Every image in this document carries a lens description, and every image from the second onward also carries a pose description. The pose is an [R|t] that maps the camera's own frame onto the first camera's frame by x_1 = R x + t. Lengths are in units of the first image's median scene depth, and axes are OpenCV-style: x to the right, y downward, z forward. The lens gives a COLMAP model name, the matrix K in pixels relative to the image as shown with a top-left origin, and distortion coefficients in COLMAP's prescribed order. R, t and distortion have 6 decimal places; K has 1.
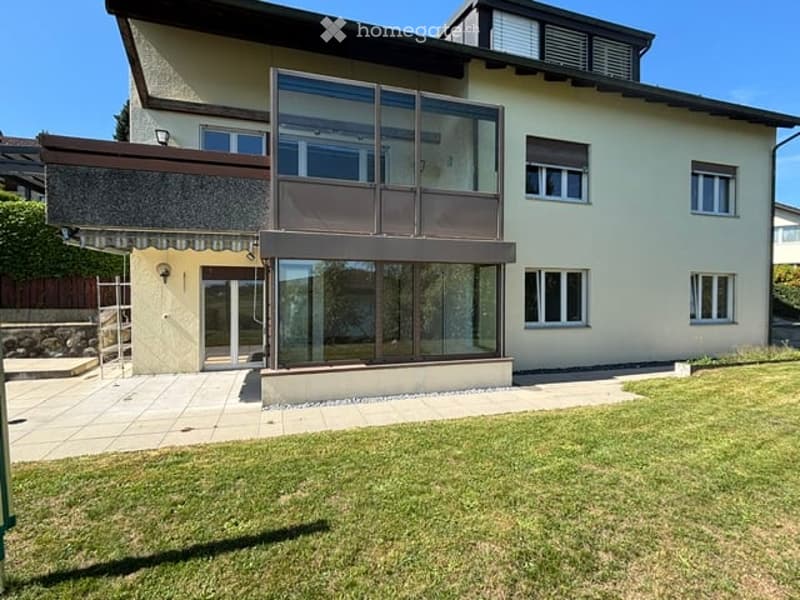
lens RADIAL K [[385.8, 0, 400.0], [0, 385.8, 300.0], [0, 0, 1]] dist [0.002903, 0.000077]
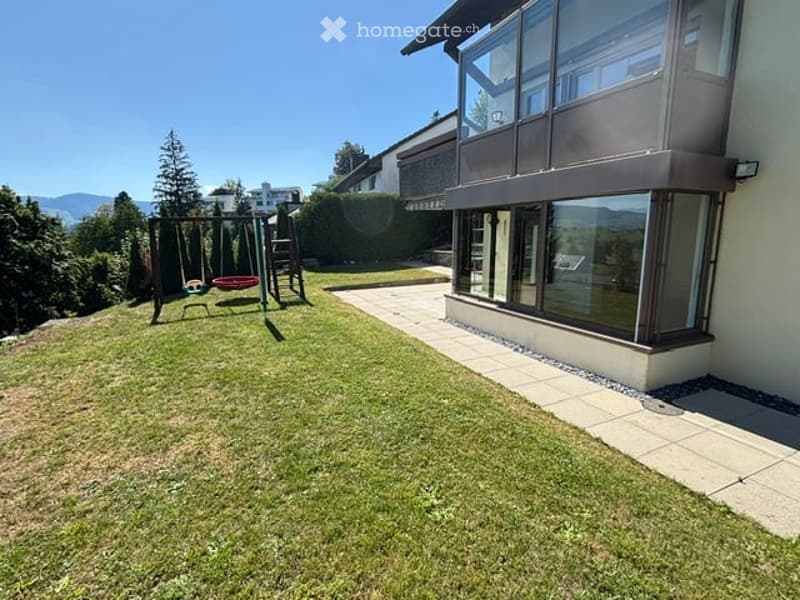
lens RADIAL K [[385.8, 0, 400.0], [0, 385.8, 300.0], [0, 0, 1]] dist [0.002903, 0.000077]
pose [[0.135088, 0.169274, -0.976267, 0.726545], [-0.012501, 0.985512, 0.169147, -0.020148], [0.990755, -0.010646, 0.135247, 0.475969]]
